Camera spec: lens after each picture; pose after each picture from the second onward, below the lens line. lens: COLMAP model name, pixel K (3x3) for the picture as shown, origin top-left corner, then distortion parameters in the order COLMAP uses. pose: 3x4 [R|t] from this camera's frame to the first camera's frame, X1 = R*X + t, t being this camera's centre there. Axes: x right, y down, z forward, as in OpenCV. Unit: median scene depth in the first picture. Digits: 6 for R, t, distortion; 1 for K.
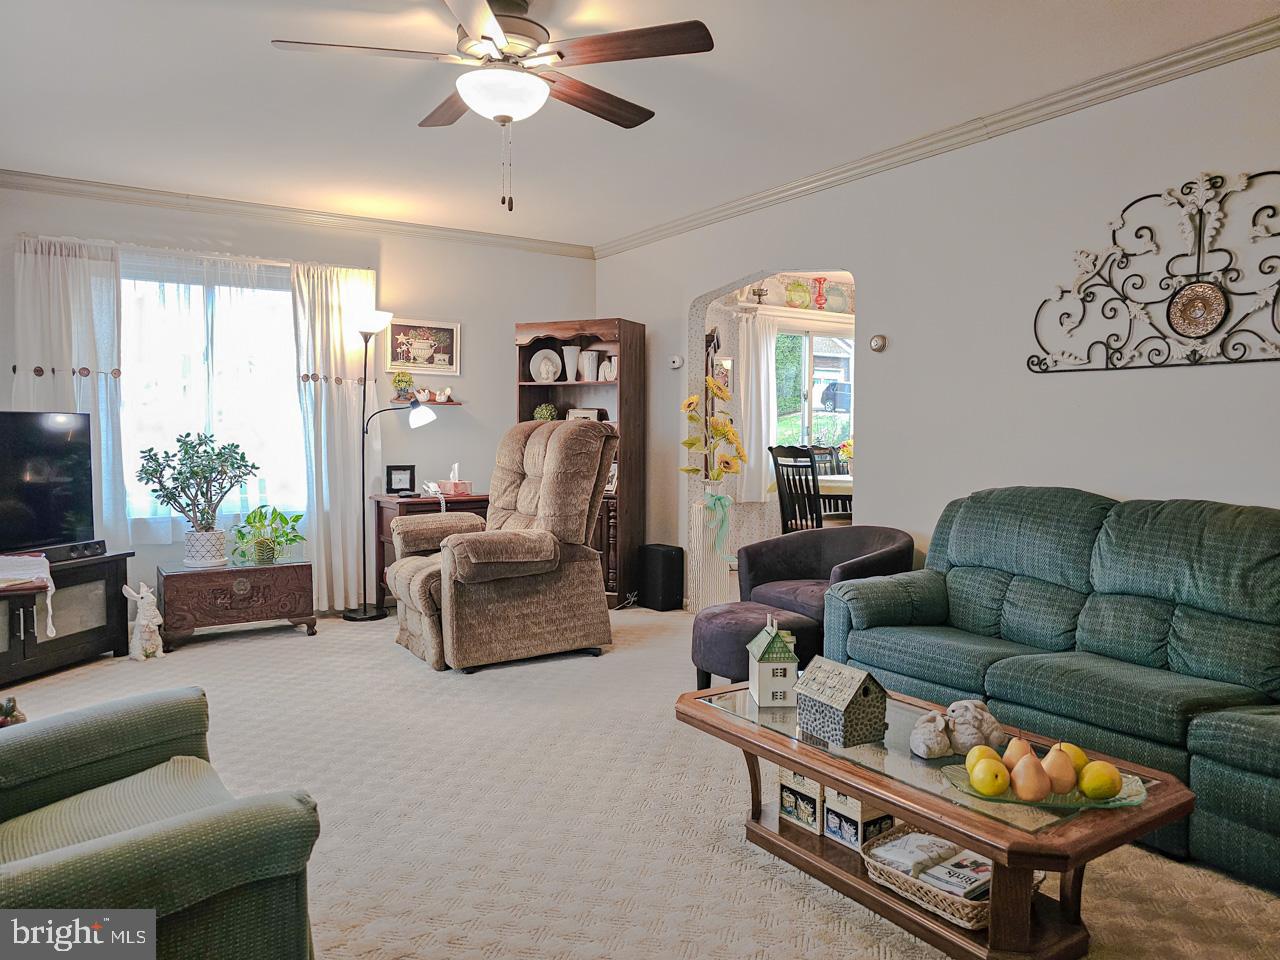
lens RADIAL K [[892.3, 0, 641.3], [0, 892.3, 481.4], [0, 0, 1]] dist [-0.016449, 0.022107]
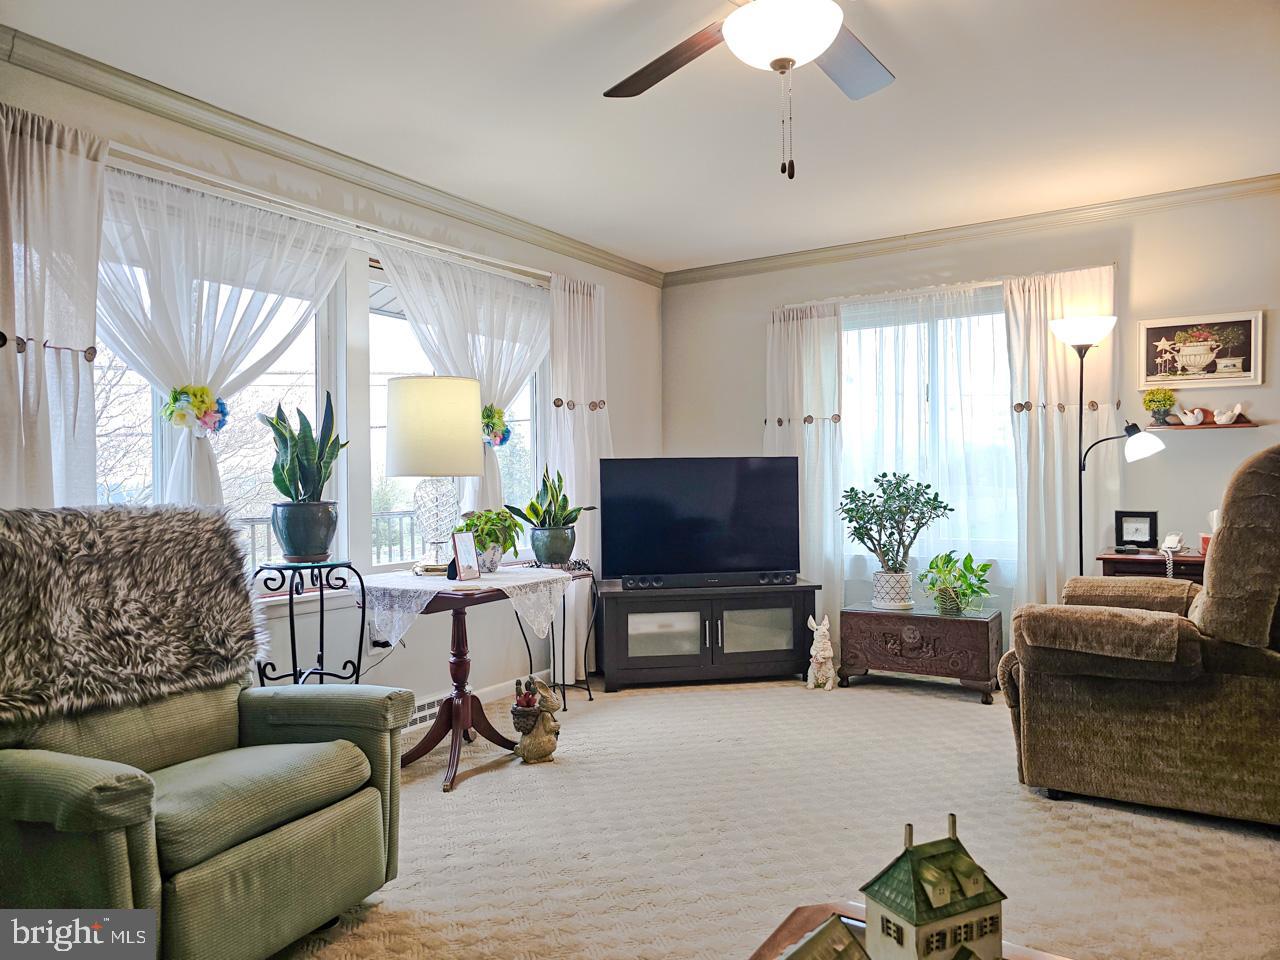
lens RADIAL K [[892.3, 0, 641.8], [0, 892.3, 484.3], [0, 0, 1]] dist [-0.016449, 0.022107]
pose [[0.398170, -0.002918, -0.917307, 0.293485], [-0.036103, 0.999170, -0.018849, -0.012493], [0.916601, 0.040623, 0.397734, 0.342347]]
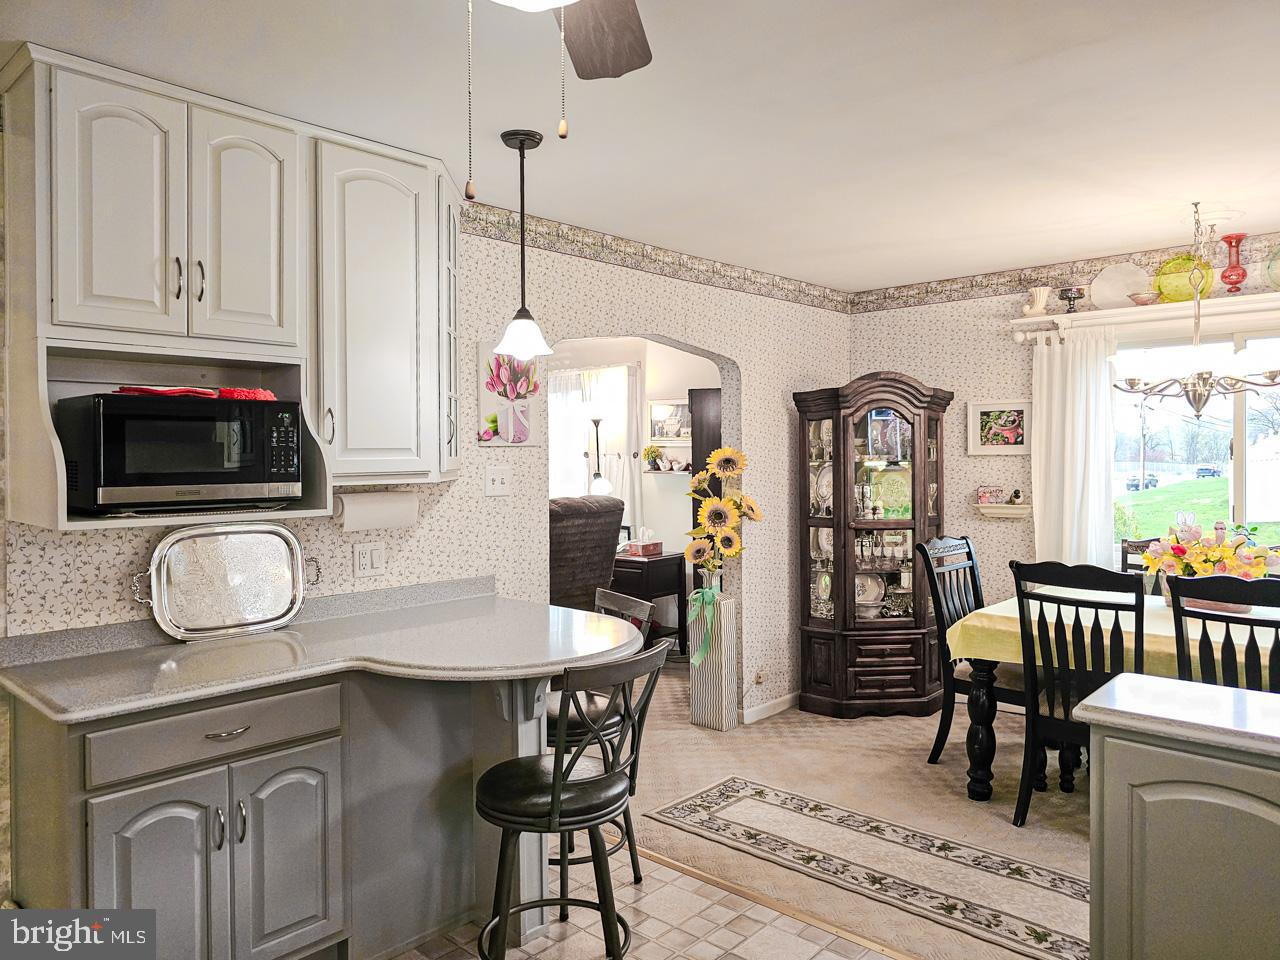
lens RADIAL K [[892.3, 0, 629.8], [0, 892.3, 471.3], [0, 0, 1]] dist [-0.016449, 0.022107]
pose [[0.227569, 0.018650, -0.973583, 1.012161], [-0.042998, 0.999034, 0.009087, -0.114669], [0.972812, 0.039794, 0.228151, 0.816819]]
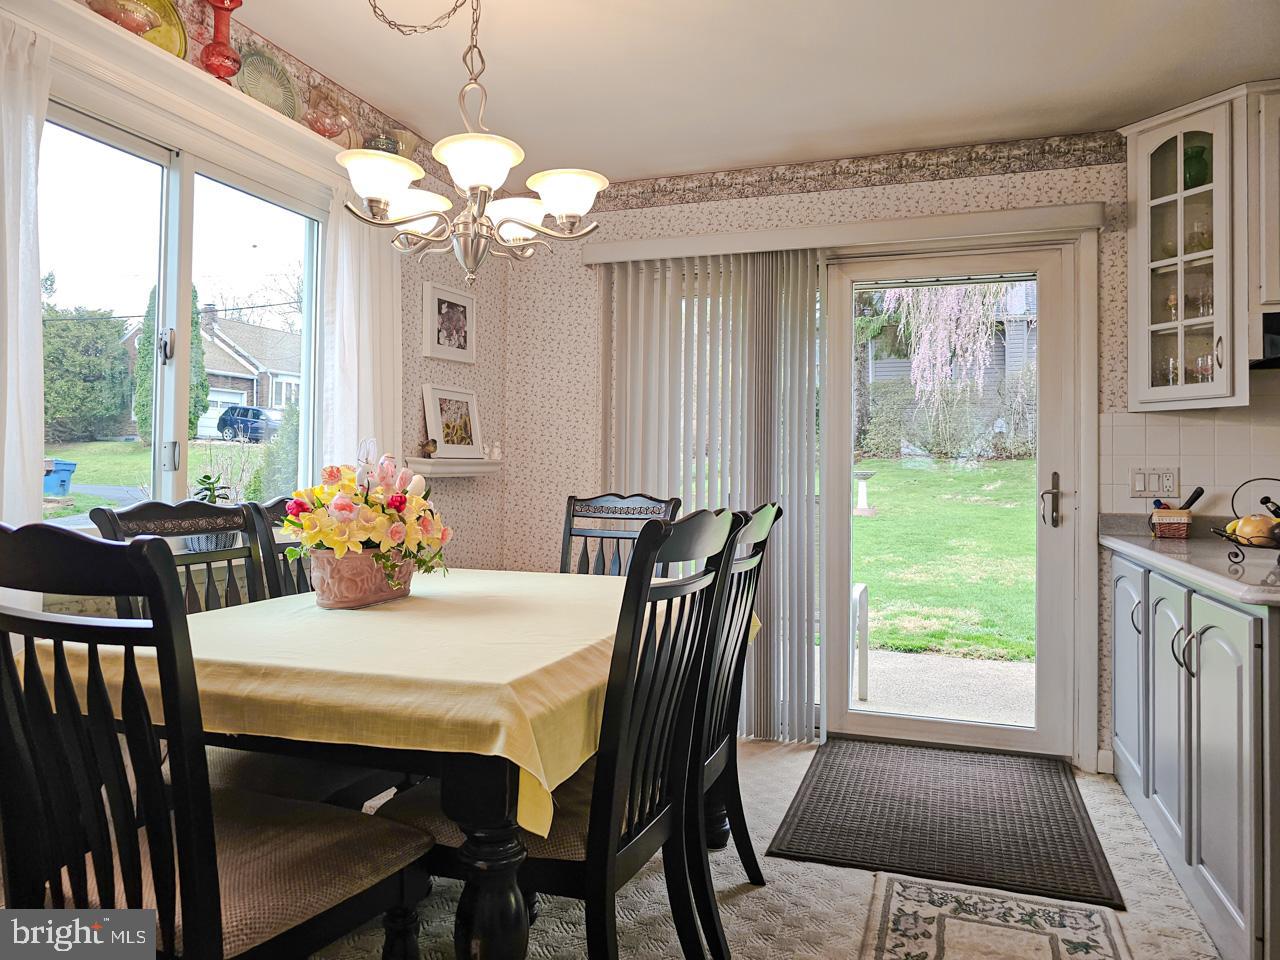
lens RADIAL K [[892.3, 0, 623.8], [0, 892.3, 449.9], [0, 0, 1]] dist [-0.016449, 0.022107]
pose [[0.809907, 0.024757, 0.586035, 0.207470], [0.018074, 0.997581, -0.067120, -0.054200], [-0.586279, 0.064953, 0.807501, 1.026051]]
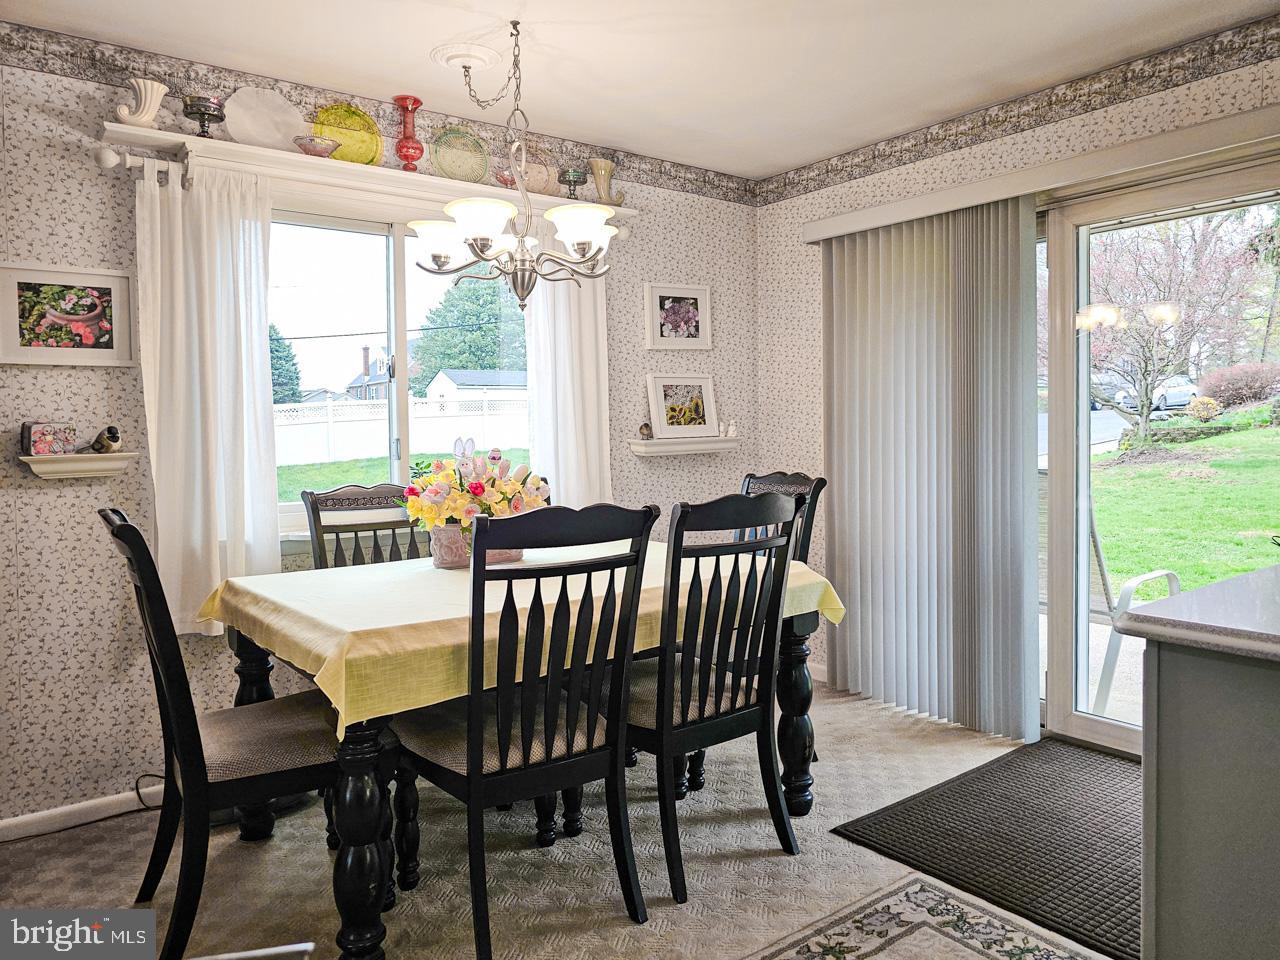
lens RADIAL K [[892.3, 0, 643.4], [0, 892.3, 452.1], [0, 0, 1]] dist [-0.016449, 0.022107]
pose [[0.998269, -0.016047, 0.056573, 0.450961], [0.017312, 0.999609, -0.021940, -0.069036], [-0.056199, 0.022882, 0.998157, 0.879578]]
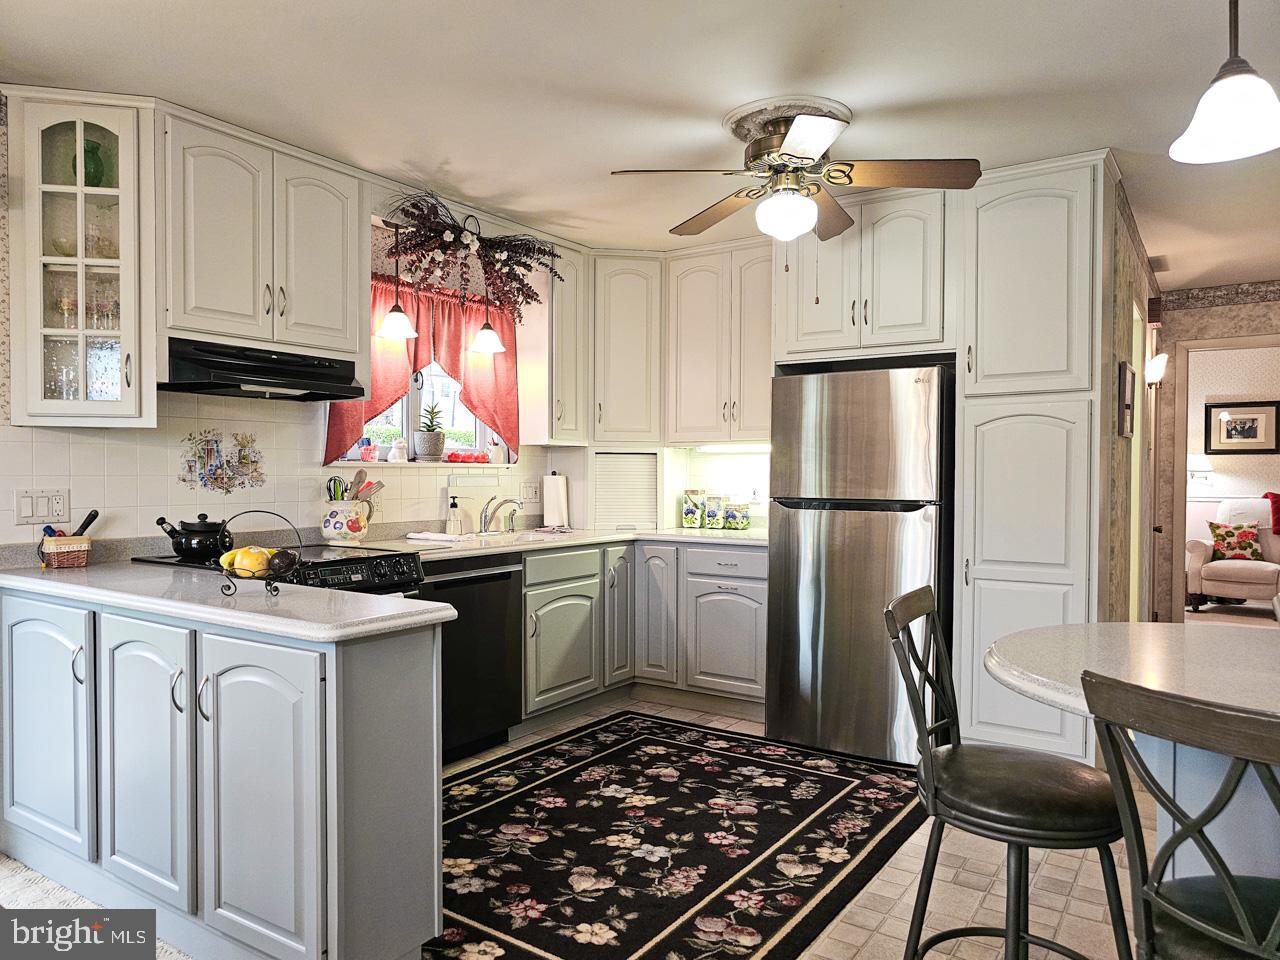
lens RADIAL K [[892.3, 0, 606.6], [0, 892.3, 488.5], [0, 0, 1]] dist [-0.016449, 0.022107]
pose [[-0.351916, -0.016954, 0.935878, 0.235681], [0.043833, 0.998441, 0.034570, -0.083806], [-0.935005, 0.053188, -0.350625, 1.191828]]
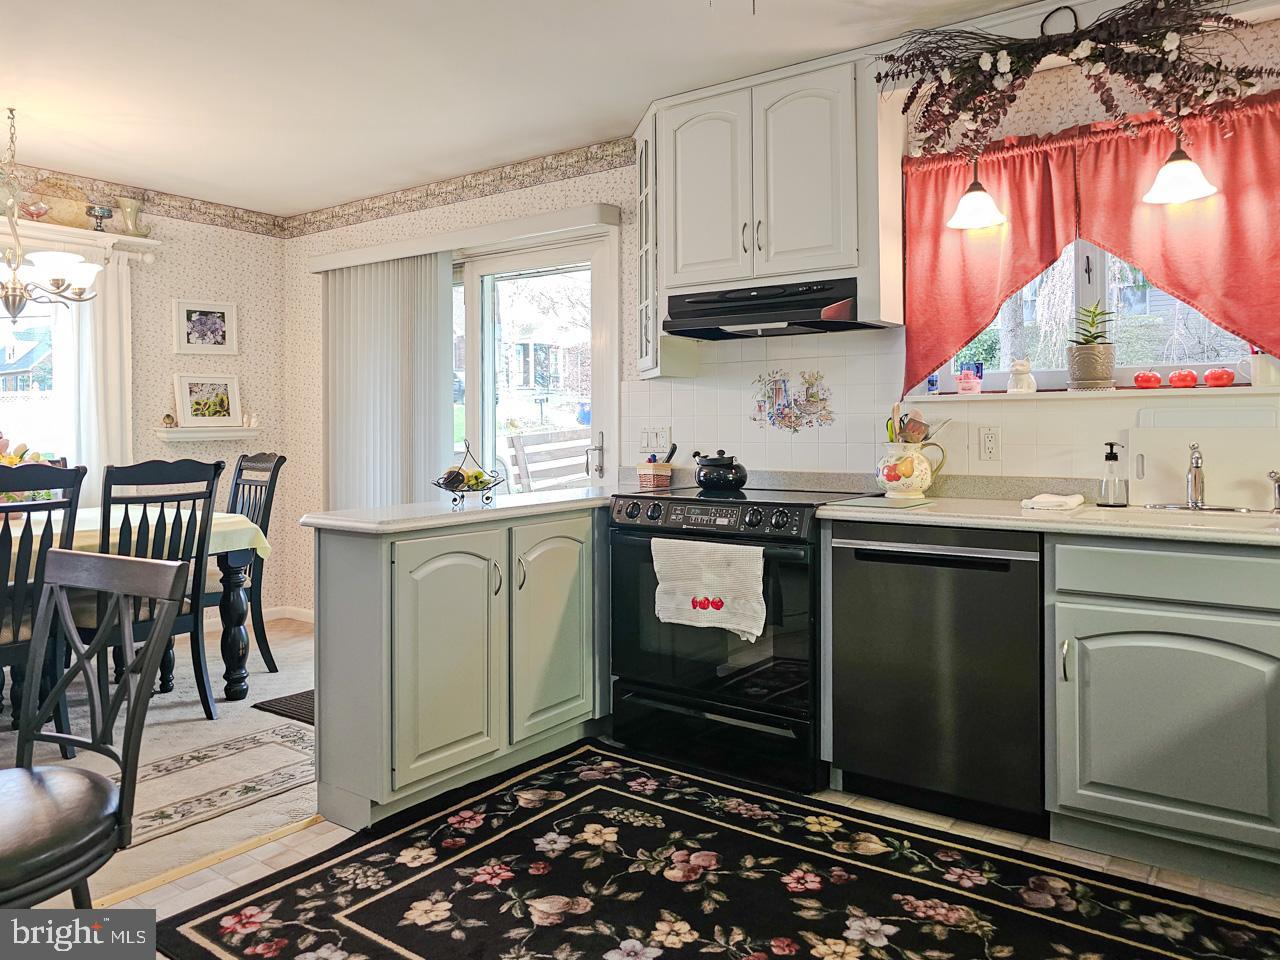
lens RADIAL K [[925.7, 0, 576.2], [0, 925.7, 422.1], [0, 0, 1]] dist [-0.006943, 0.003970]
pose [[0.951246, -0.004561, 0.308398, 0.612772], [0.021208, 0.998491, -0.050648, -0.043016], [-0.307702, 0.054719, 0.949908, 0.578489]]
